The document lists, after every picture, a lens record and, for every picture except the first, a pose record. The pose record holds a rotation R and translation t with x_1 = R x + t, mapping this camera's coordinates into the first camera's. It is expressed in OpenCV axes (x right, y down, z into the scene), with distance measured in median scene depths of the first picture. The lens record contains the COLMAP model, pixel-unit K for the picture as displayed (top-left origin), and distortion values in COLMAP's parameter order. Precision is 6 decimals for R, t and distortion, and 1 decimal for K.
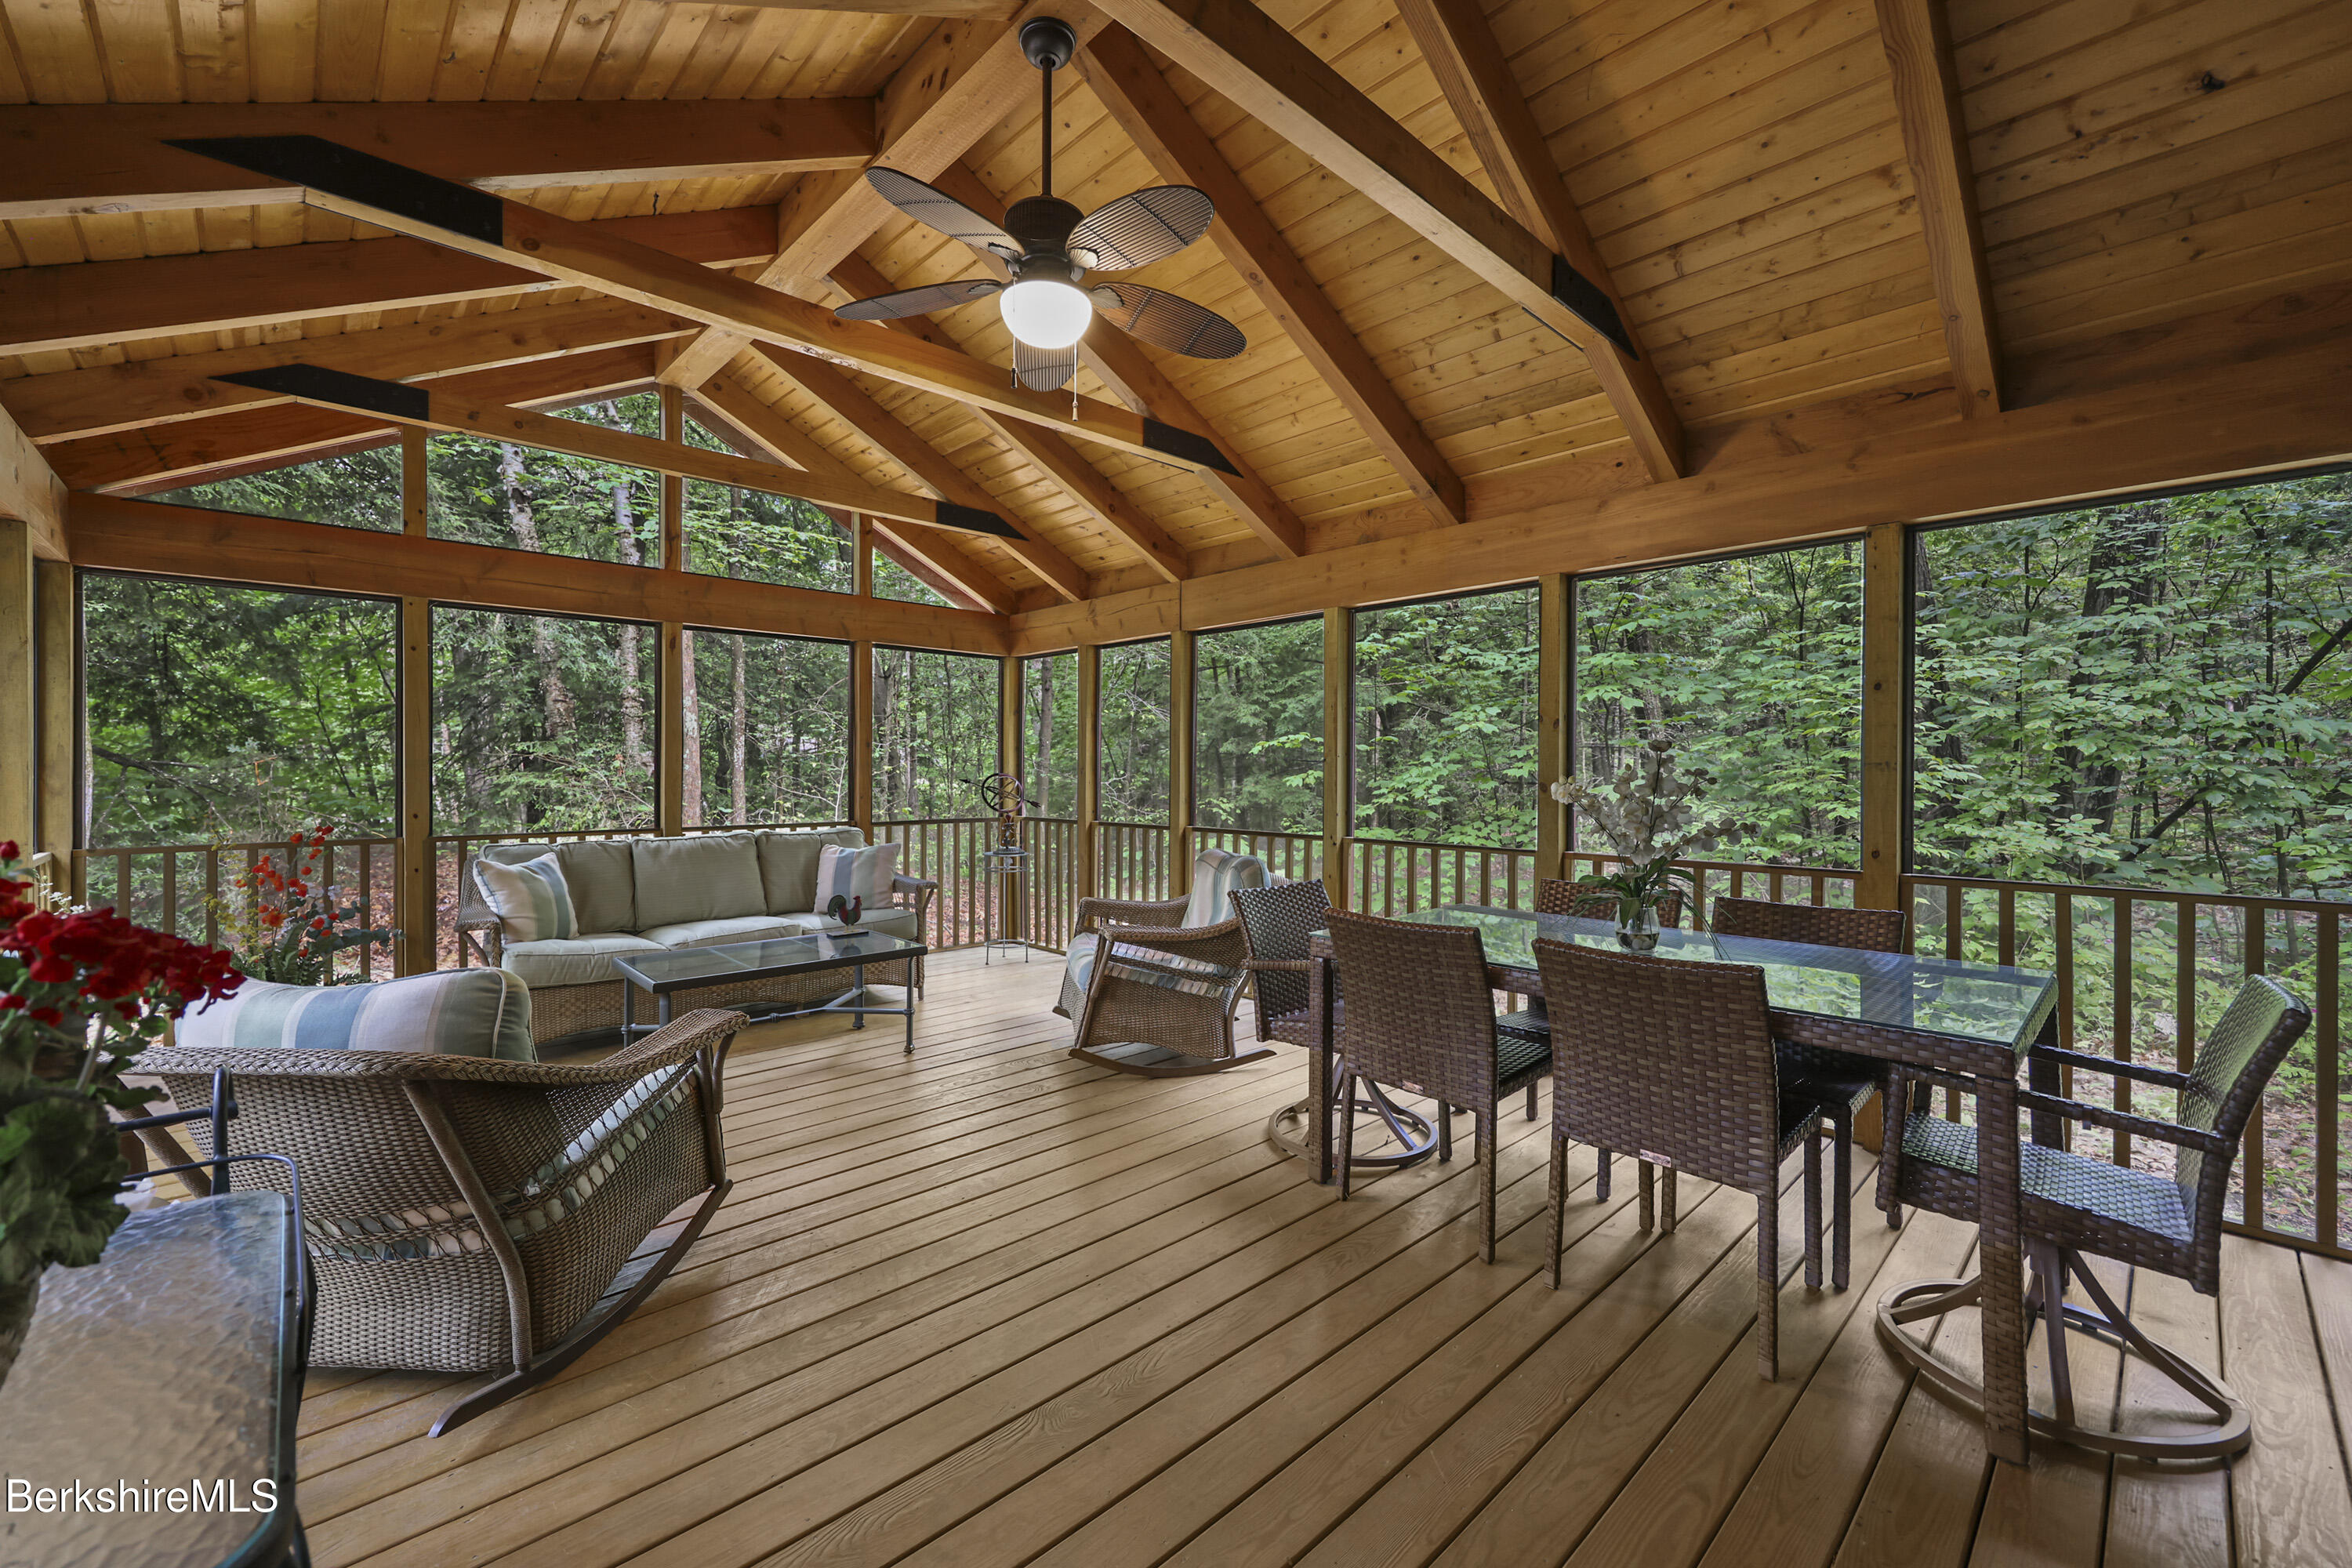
lens RADIAL K [[957.2, 0, 1173.7], [0, 957.2, 778.6], [0, 0, 1]] dist [-0.003424, 0.000776]
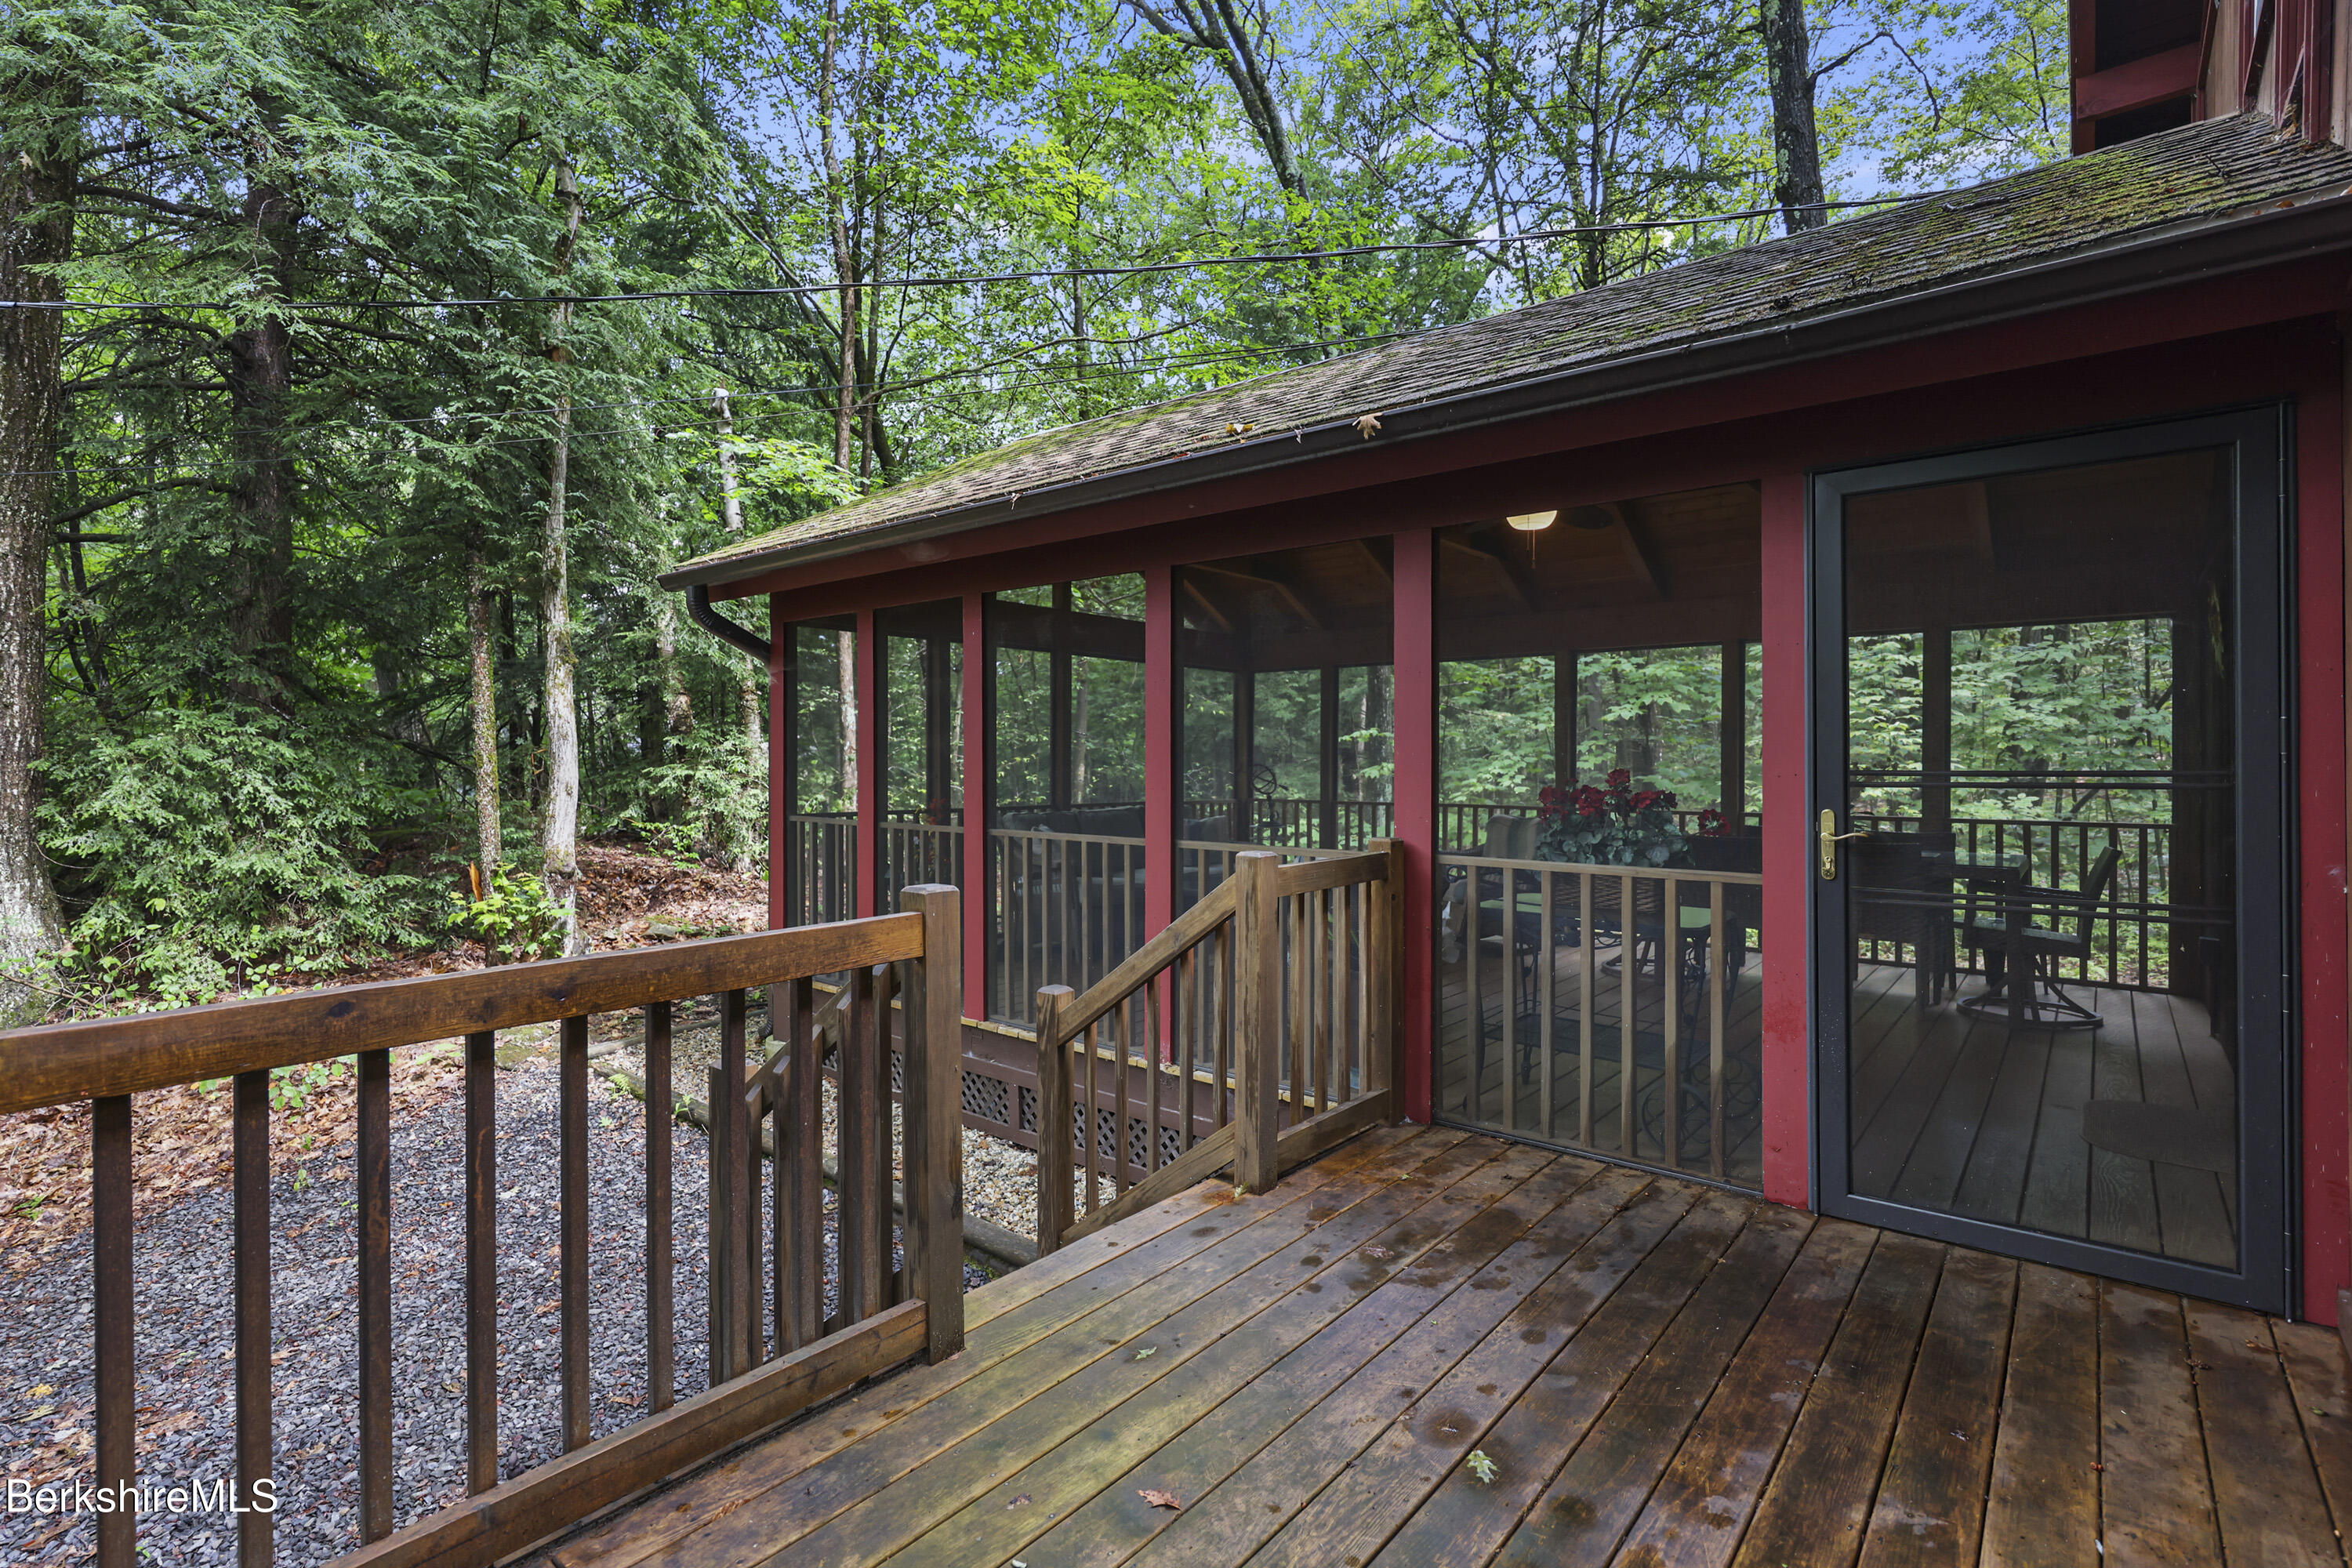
lens RADIAL K [[1146.6, 0, 1172.2], [0, 1146.6, 769.2], [0, 0, 1]] dist [0.001208, -0.000157]
pose [[0.991162, 0.000921, 0.132652, -0.518280], [-0.000233, 0.999986, -0.005203, 0.009841], [-0.132655, 0.005126, 0.991149, -0.509017]]
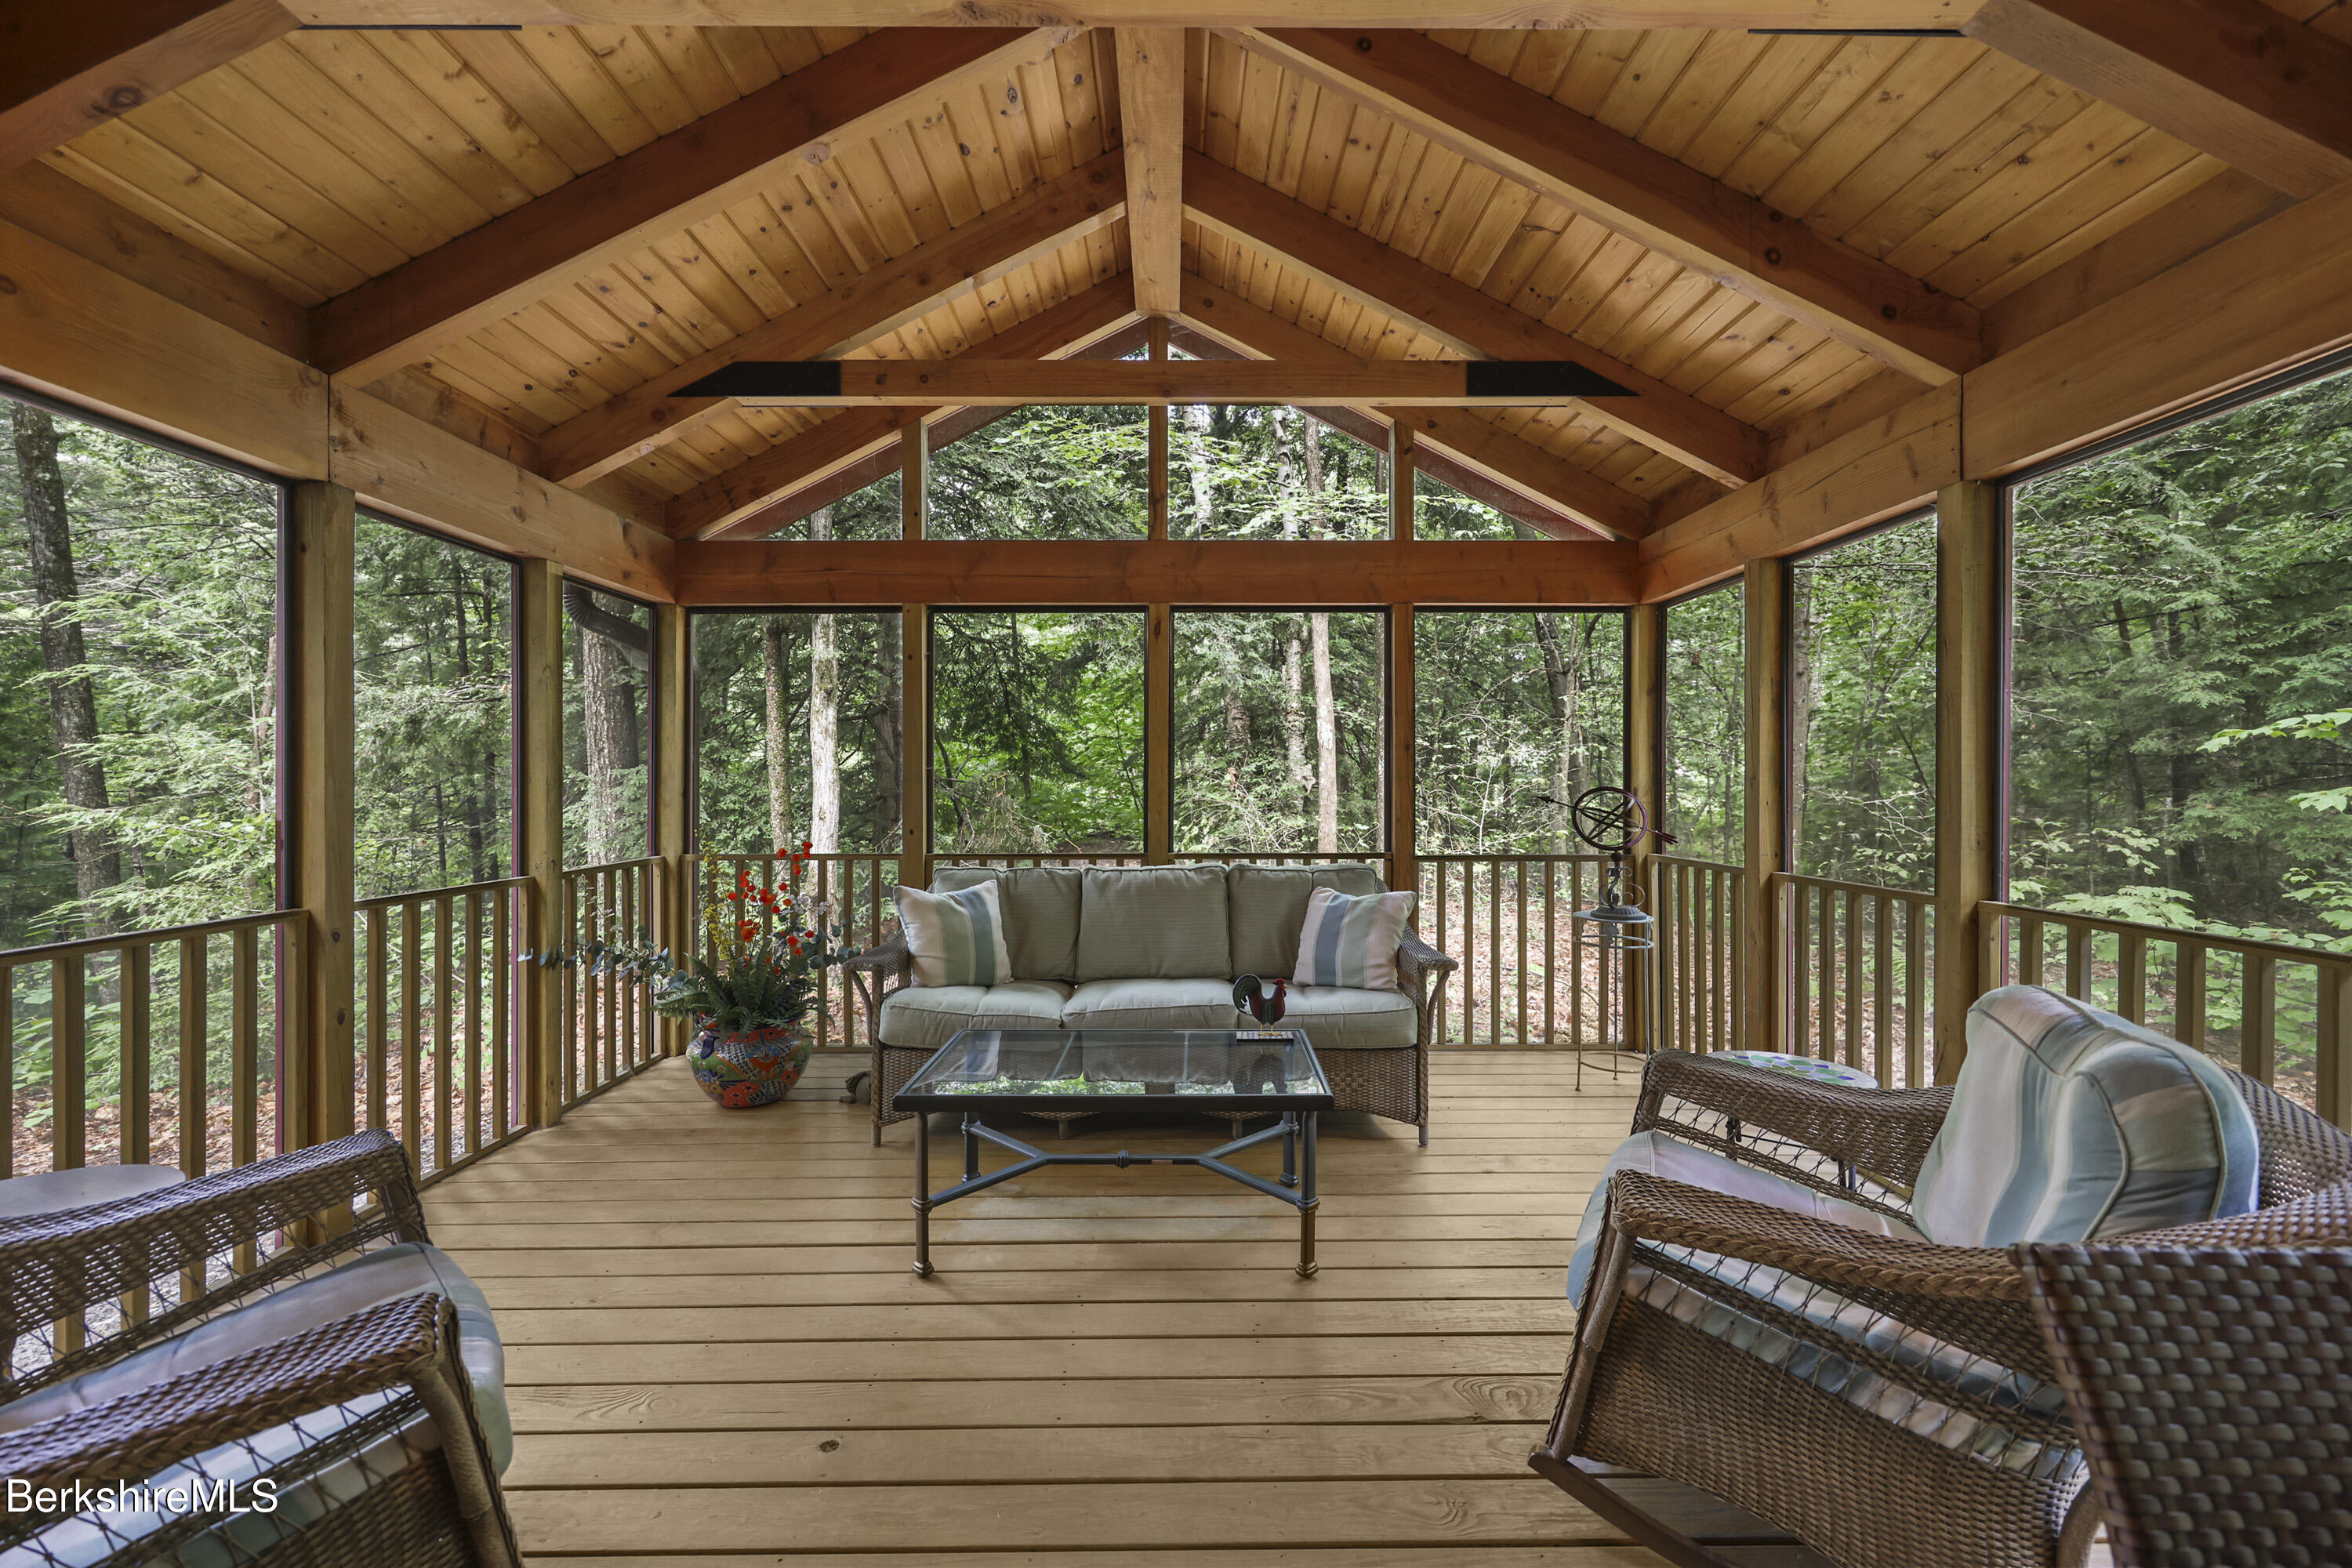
lens RADIAL K [[957.2, 0, 1162.8], [0, 957.2, 785.0], [0, 0, 1]] dist [-0.003424, 0.000776]
pose [[0.730771, -0.002717, -0.682618, 0.031983], [-0.002870, 0.999971, -0.007052, -0.001390], [0.682617, 0.007113, 0.730742, 0.321196]]
